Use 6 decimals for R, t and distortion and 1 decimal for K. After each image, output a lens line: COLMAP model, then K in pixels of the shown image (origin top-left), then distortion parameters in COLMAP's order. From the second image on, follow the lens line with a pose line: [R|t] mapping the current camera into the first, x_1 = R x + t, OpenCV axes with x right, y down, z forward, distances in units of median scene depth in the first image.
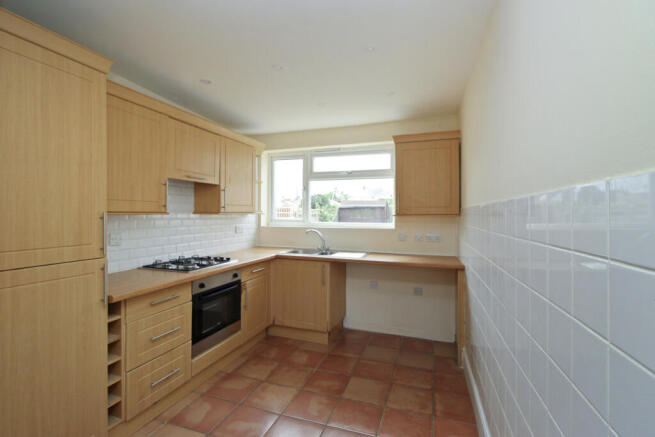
lens RADIAL K [[295.9, 0, 327.5], [0, 295.9, 218.5], [0, 0, 1]] dist [0.002800, -0.006641]
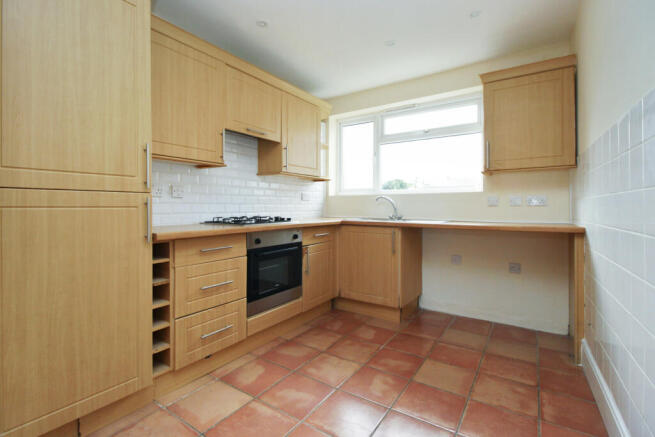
lens RADIAL K [[304.1, 0, 331.2], [0, 304.1, 204.2], [0, 0, 1]] dist [0.000532, -0.000597]
pose [[0.970810, -0.004050, -0.239816, 0.027377], [0.004626, 0.999988, 0.001840, 0.092640], [0.239806, -0.002896, 0.970817, 0.104566]]
